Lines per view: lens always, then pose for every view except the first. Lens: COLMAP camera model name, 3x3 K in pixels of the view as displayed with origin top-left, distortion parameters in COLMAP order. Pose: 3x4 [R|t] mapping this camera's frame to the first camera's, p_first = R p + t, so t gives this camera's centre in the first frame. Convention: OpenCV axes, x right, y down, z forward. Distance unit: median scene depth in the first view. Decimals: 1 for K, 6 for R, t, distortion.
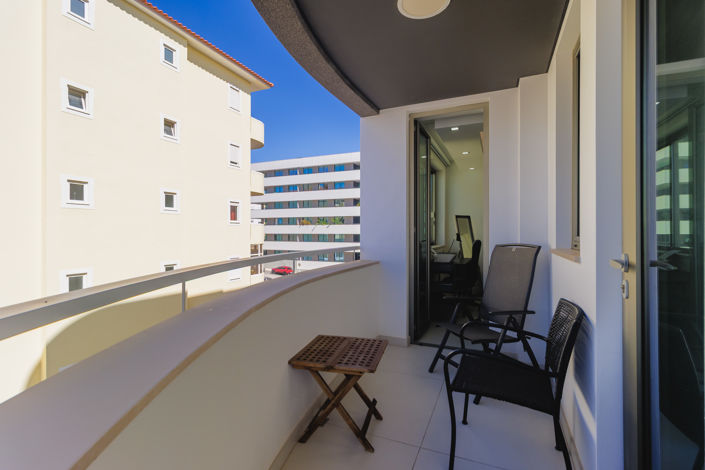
lens RADIAL K [[325.9, 0, 352.5], [0, 325.9, 233.7], [0, 0, 1]] dist [0.000032, -0.000467]
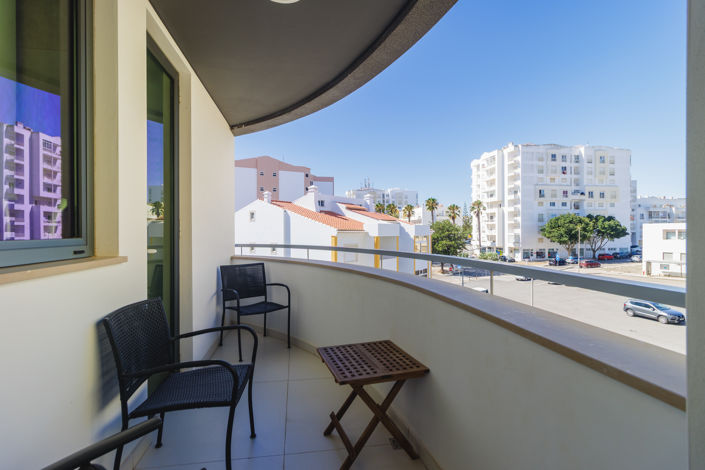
lens RADIAL K [[325.9, 0, 351.4], [0, 325.9, 234.6], [0, 0, 1]] dist [0.000032, -0.000467]
pose [[-0.836440, 0.005051, -0.548036, 0.502165], [0.003770, 0.999987, 0.003464, 0.002797], [0.548046, 0.000831, -0.836448, 1.705123]]
